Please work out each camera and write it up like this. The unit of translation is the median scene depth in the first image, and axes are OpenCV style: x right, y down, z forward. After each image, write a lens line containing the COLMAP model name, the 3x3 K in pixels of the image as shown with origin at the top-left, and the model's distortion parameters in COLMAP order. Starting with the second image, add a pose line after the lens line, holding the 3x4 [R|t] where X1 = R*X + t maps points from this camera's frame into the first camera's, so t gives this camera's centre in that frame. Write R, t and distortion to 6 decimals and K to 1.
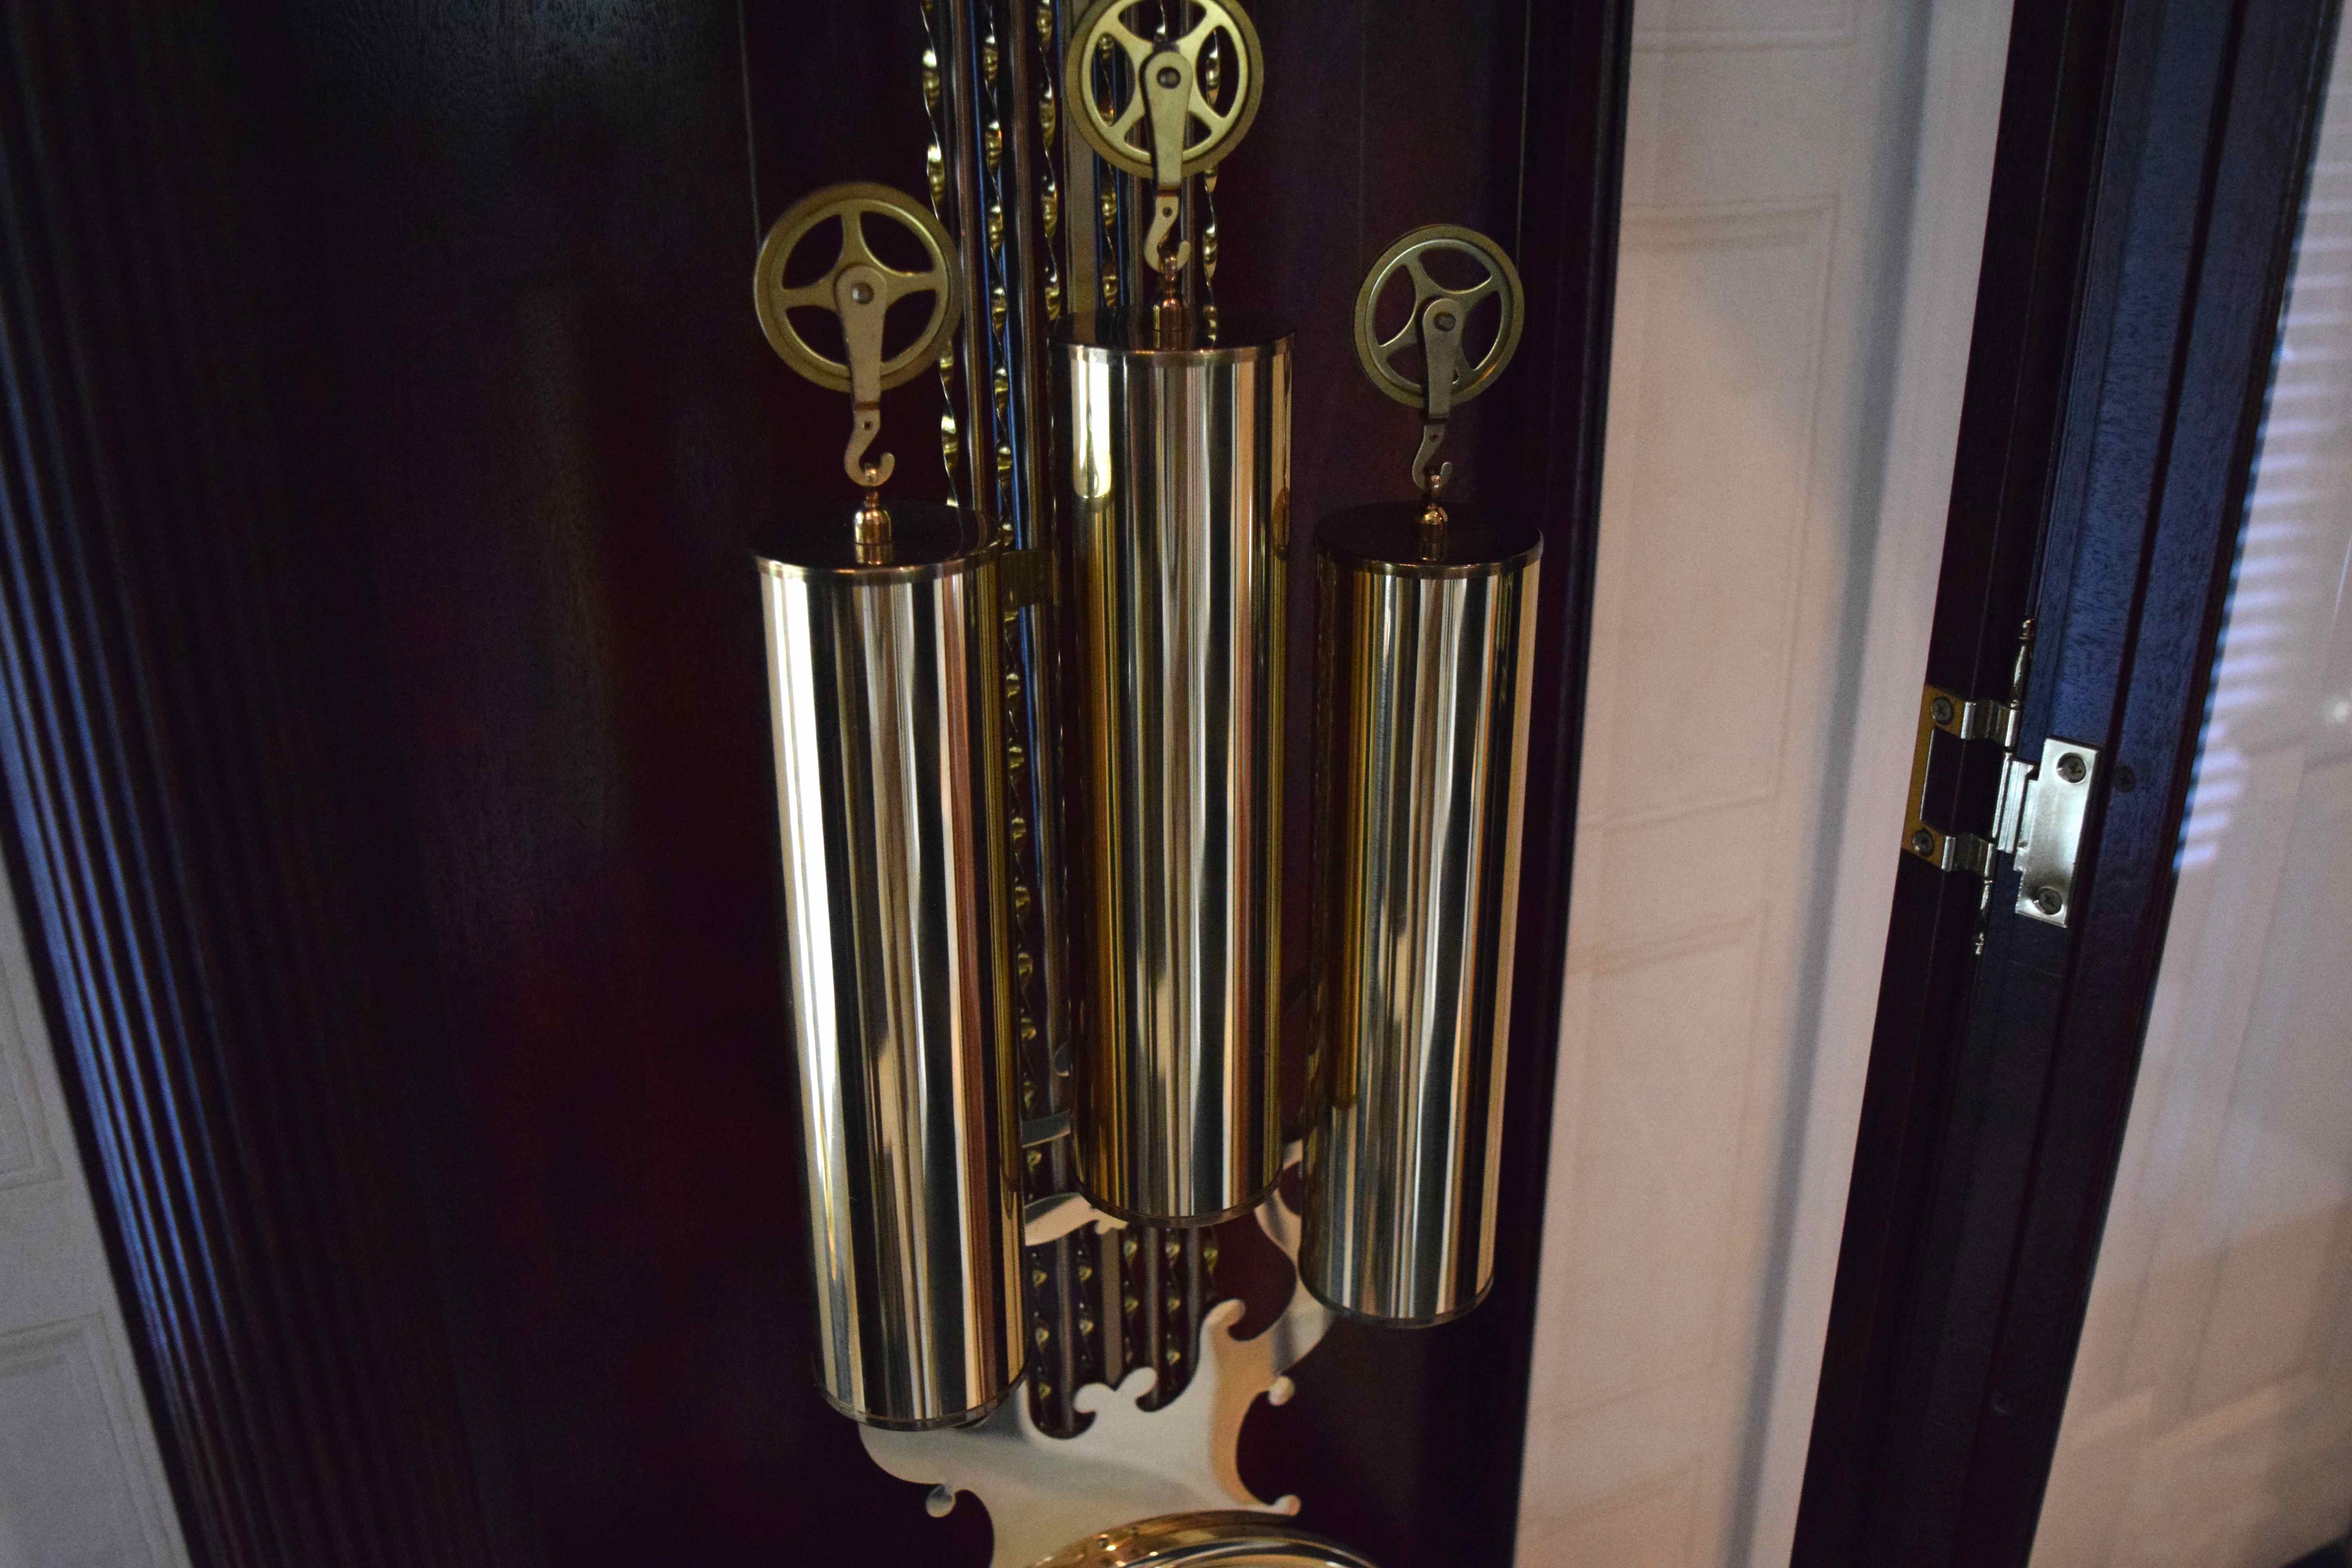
lens RADIAL K [[2157.9, 0, 1176.0], [0, 2157.9, 784.0], [0, 0, 1]] dist [-0.069569, 0.009213]
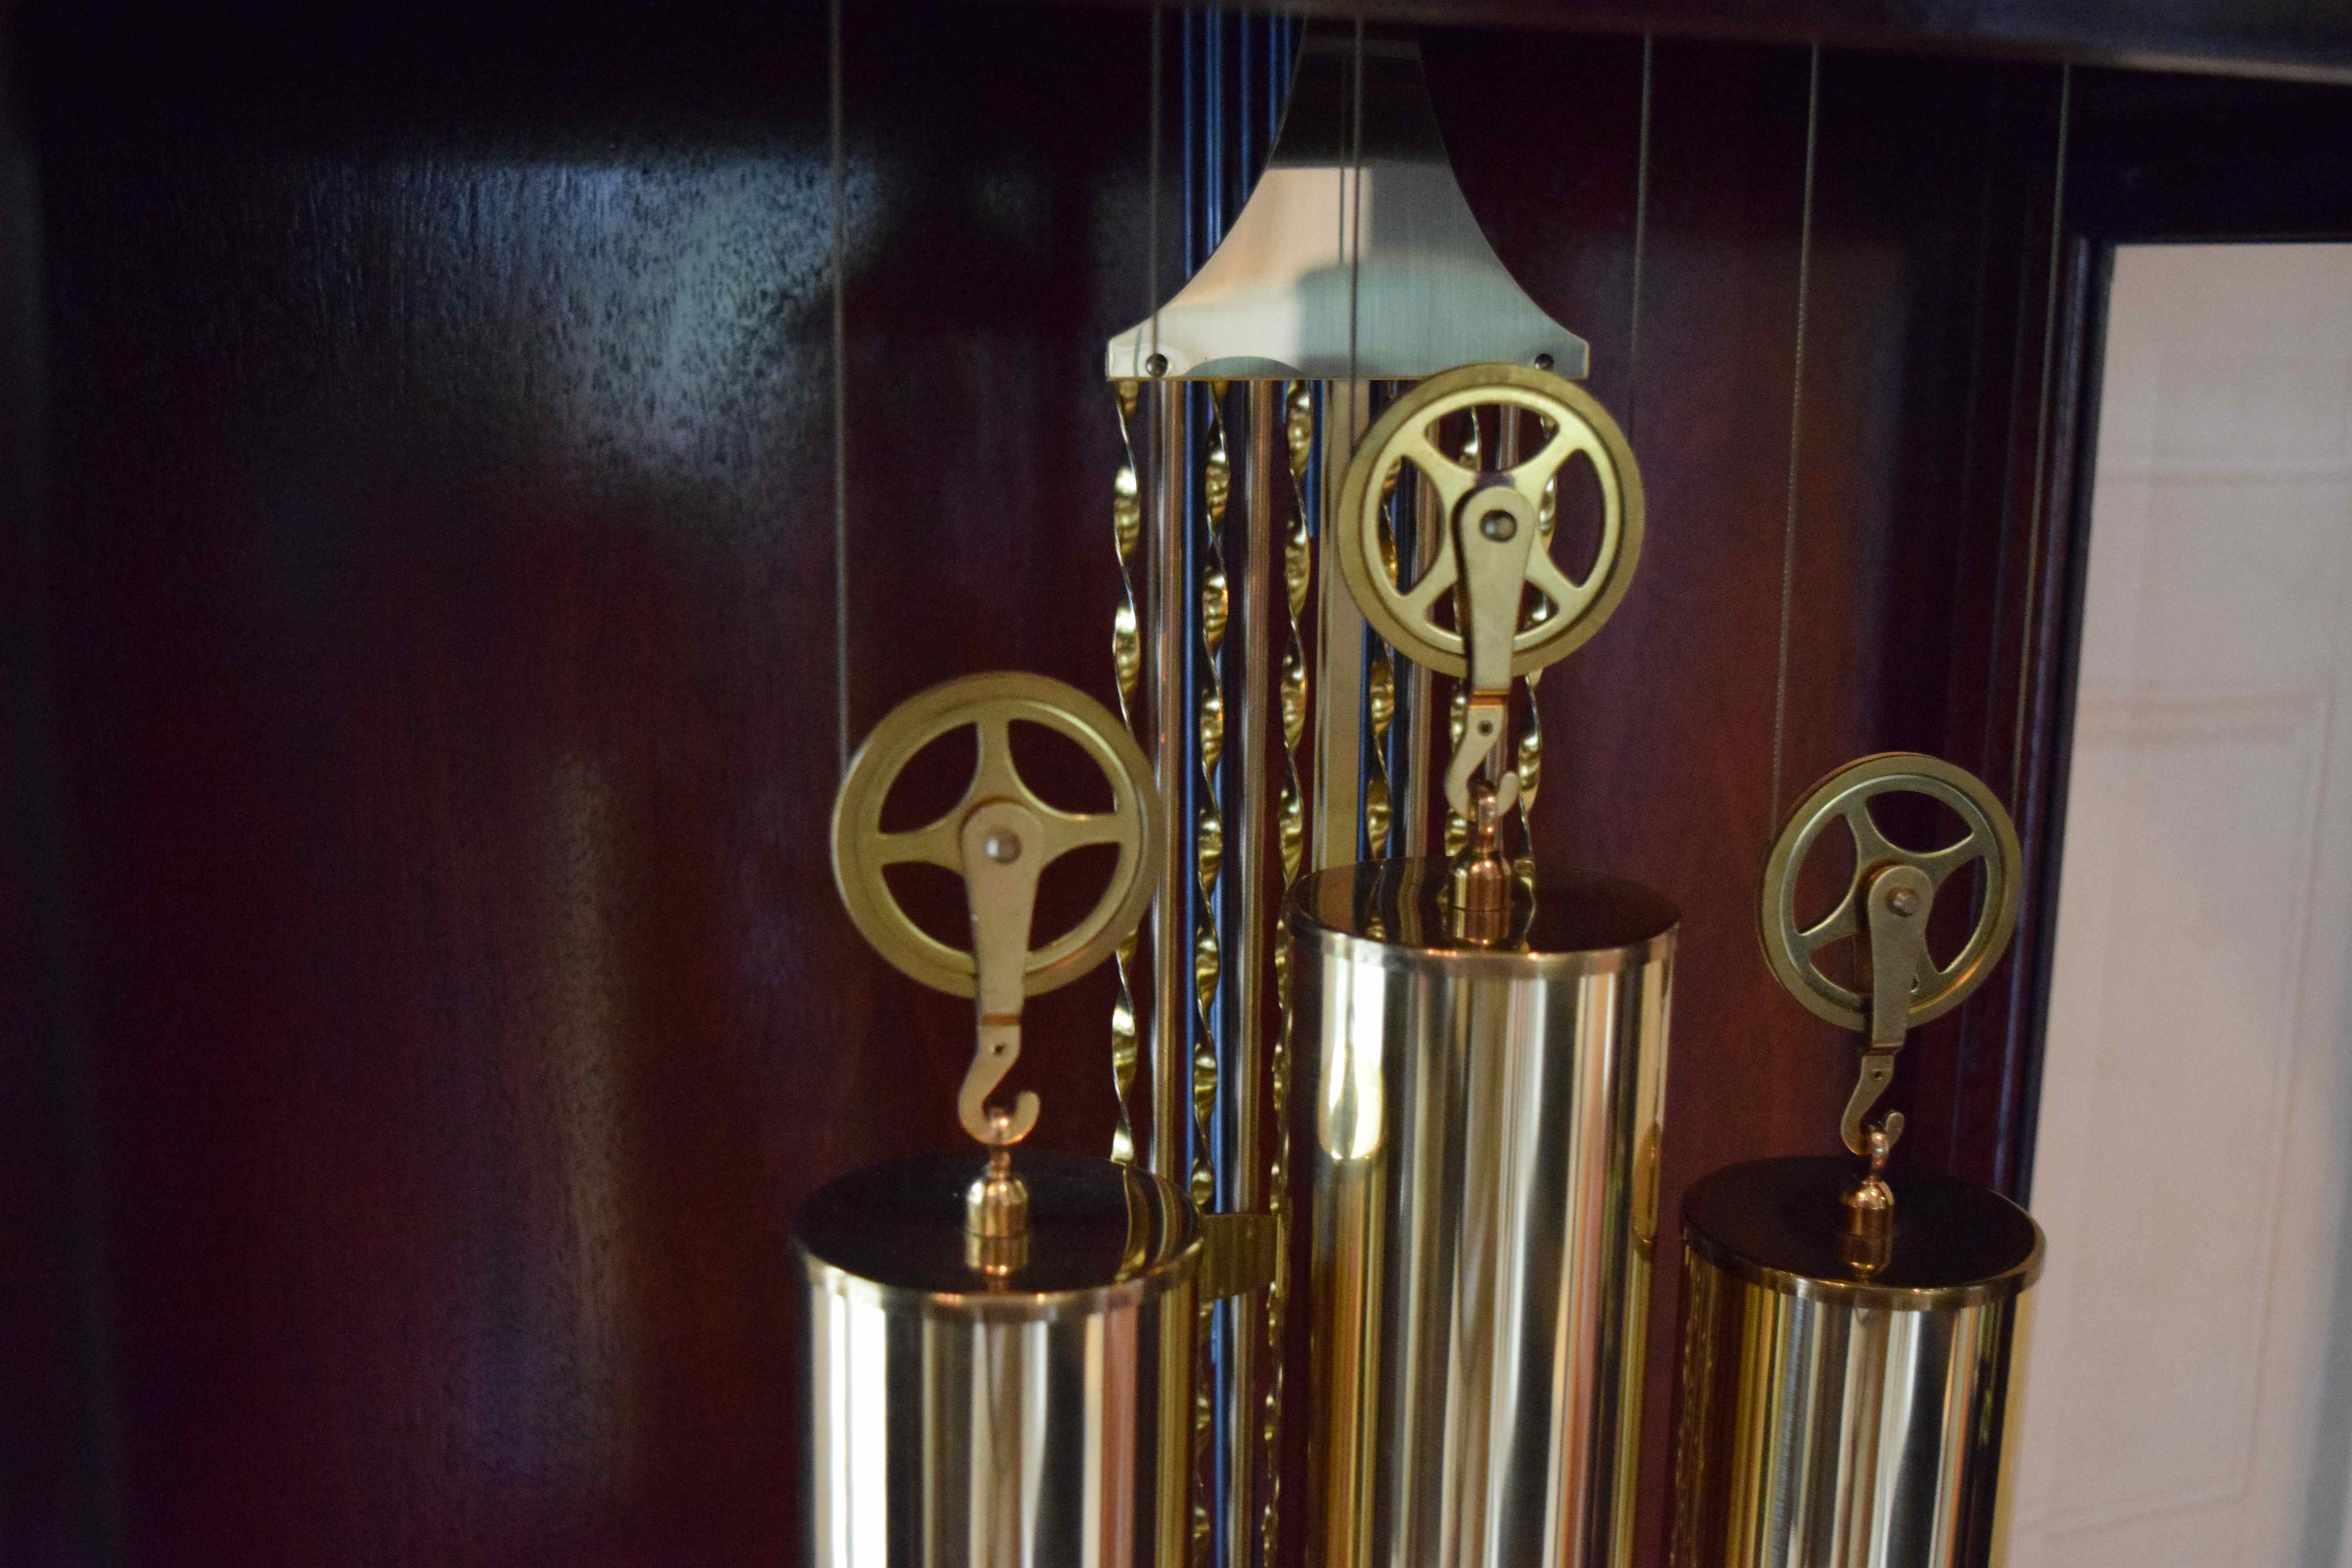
lens RADIAL K [[2527.5, 0, 1176.0], [0, 2527.5, 784.0], [0, 0, 1]] dist [-0.070547, 0.013304]
pose [[0.996527, 0.037114, -0.074548, -0.039146], [-0.050940, 0.979851, -0.193125, -0.100160], [0.065878, 0.196252, 0.978338, 0.262018]]
